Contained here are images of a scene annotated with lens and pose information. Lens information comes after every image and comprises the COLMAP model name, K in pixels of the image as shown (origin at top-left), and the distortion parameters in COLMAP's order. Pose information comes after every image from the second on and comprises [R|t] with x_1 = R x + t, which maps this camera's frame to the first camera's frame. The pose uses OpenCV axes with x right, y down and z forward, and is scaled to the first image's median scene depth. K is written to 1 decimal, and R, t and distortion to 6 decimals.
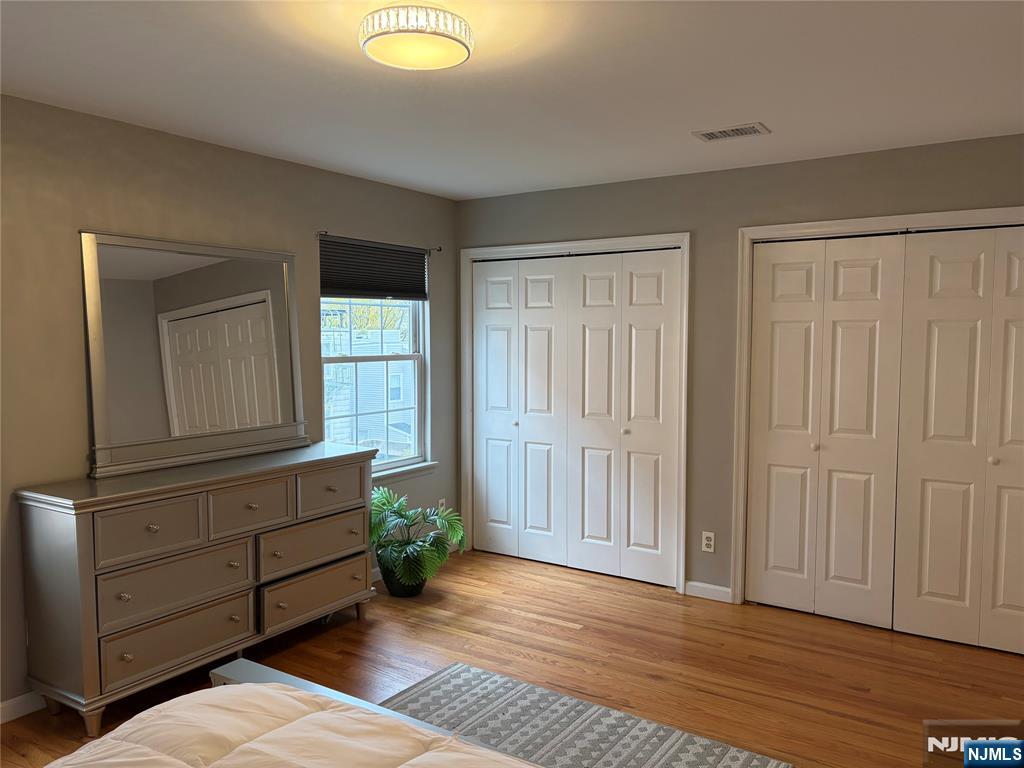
lens RADIAL K [[773.9, 0, 514.0], [0, 773.9, 385.7], [0, 0, 1]] dist [0.064289, -0.068632]
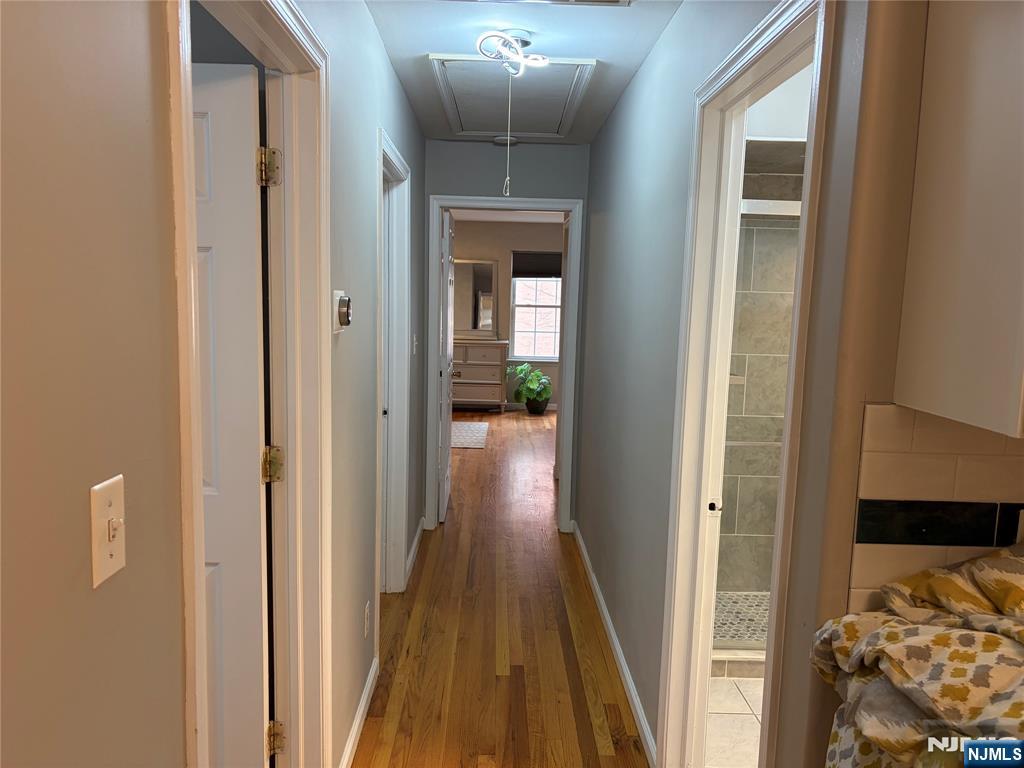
lens RADIAL K [[773.9, 0, 511.1], [0, 773.9, 389.3], [0, 0, 1]] dist [0.064289, -0.068632]
pose [[0.549059, 0.114711, -0.827874, 1.672587], [-0.068461, 0.993381, 0.092239, 0.001840], [0.832975, 0.006032, 0.553278, -0.269150]]
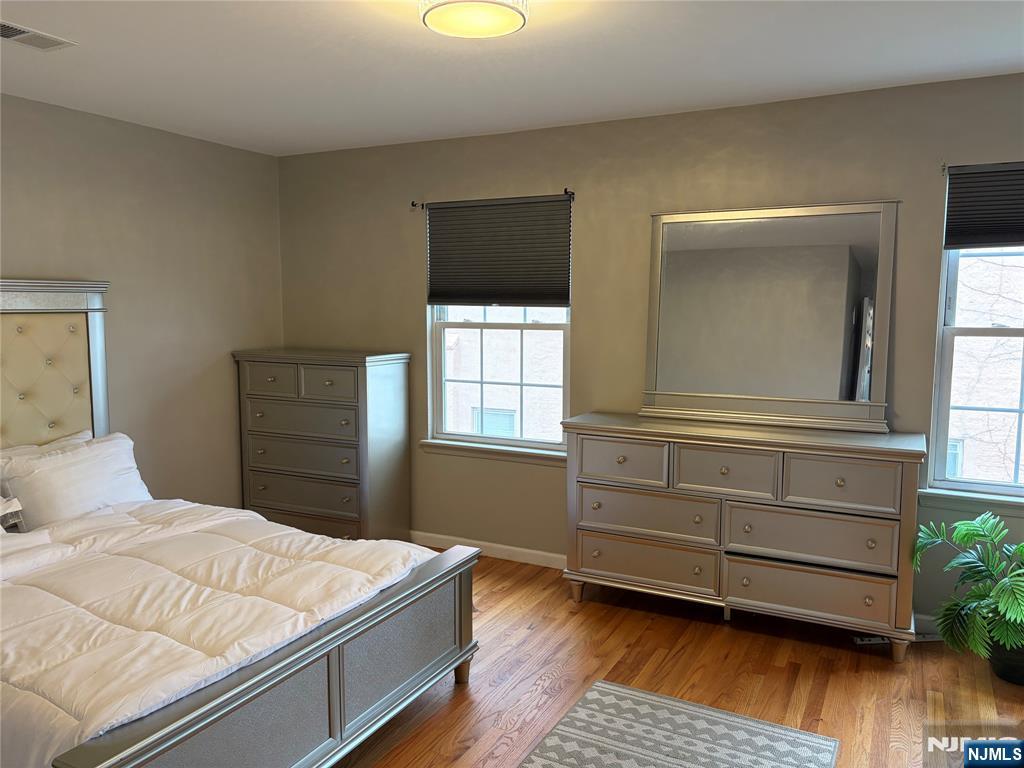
lens RADIAL K [[773.9, 0, 508.1], [0, 773.9, 384.8], [0, 0, 1]] dist [0.064289, -0.068632]
pose [[0.084783, 0.102288, -0.991135, 0.499839], [-0.056072, 0.993630, 0.097749, -0.032288], [0.994820, 0.047288, 0.089979, 0.496141]]
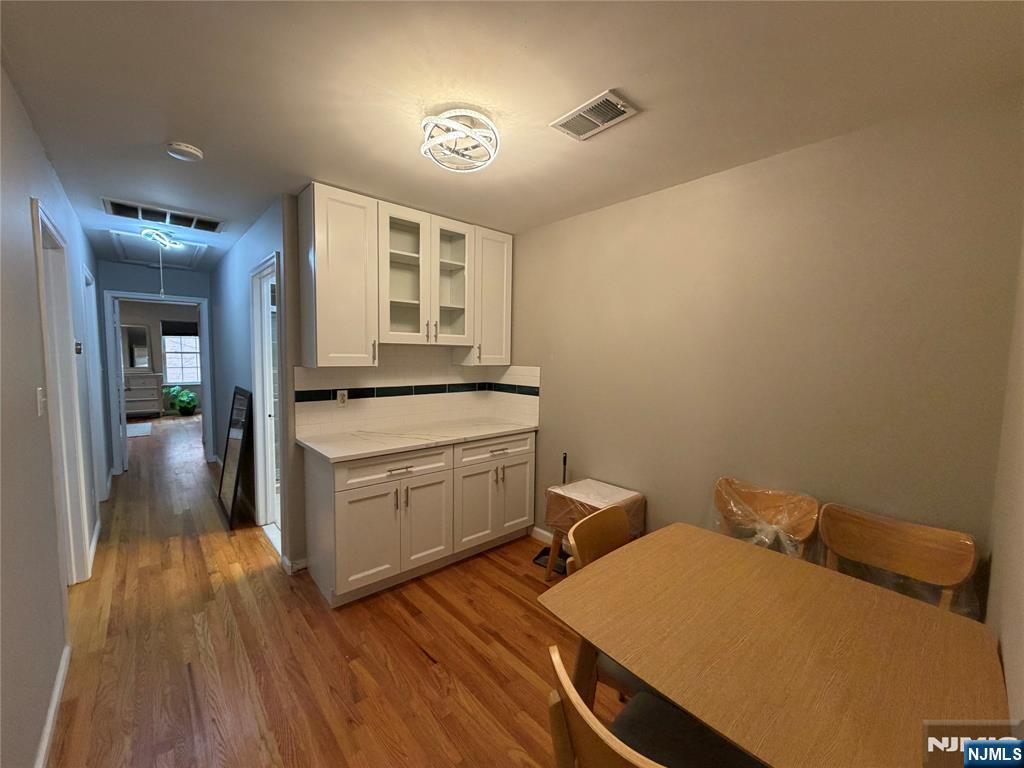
lens RADIAL K [[408.1, 0, 507.3], [0, 408.1, 385.3], [0, 0, 1]] dist [0.006611, -0.000155]
pose [[0.959697, 0.034068, -0.278963, 1.952314], [-0.027278, 0.999230, 0.028187, 0.024634], [0.279708, -0.019441, 0.959888, -0.473697]]
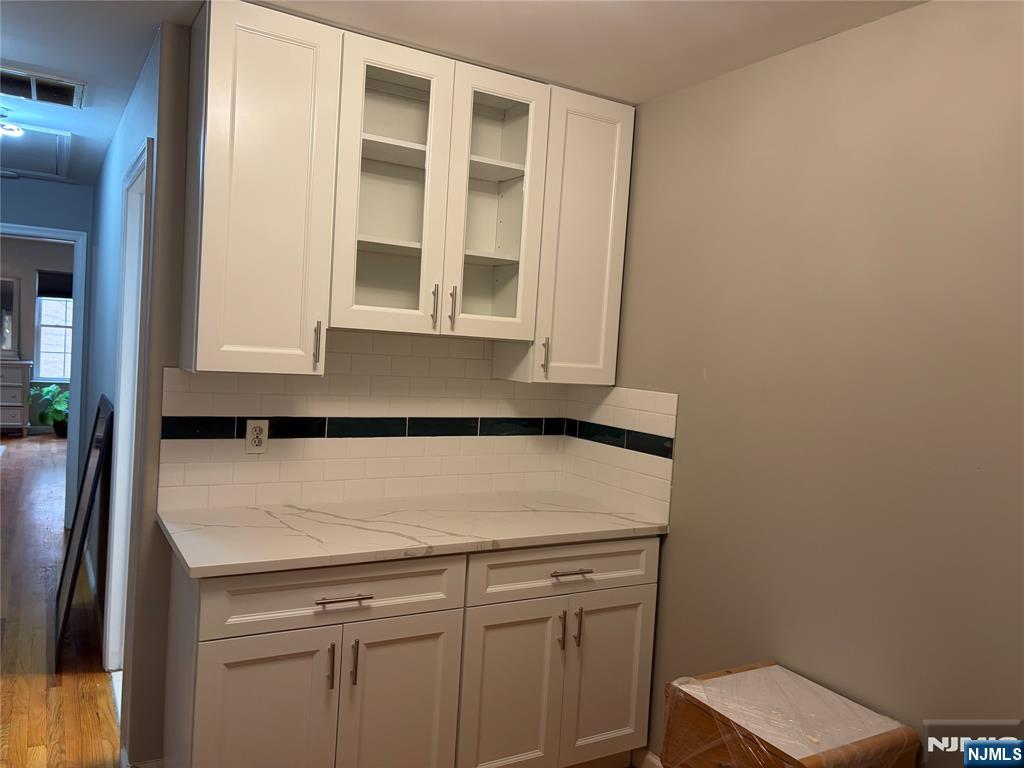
lens RADIAL K [[773.9, 0, 502.6], [0, 773.9, 381.4], [0, 0, 1]] dist [0.064289, -0.068632]
pose [[0.886745, 0.074227, -0.456260, 1.962264], [-0.082457, 0.996593, 0.001875, 0.012550], [0.454844, 0.035959, 0.889845, -0.386003]]
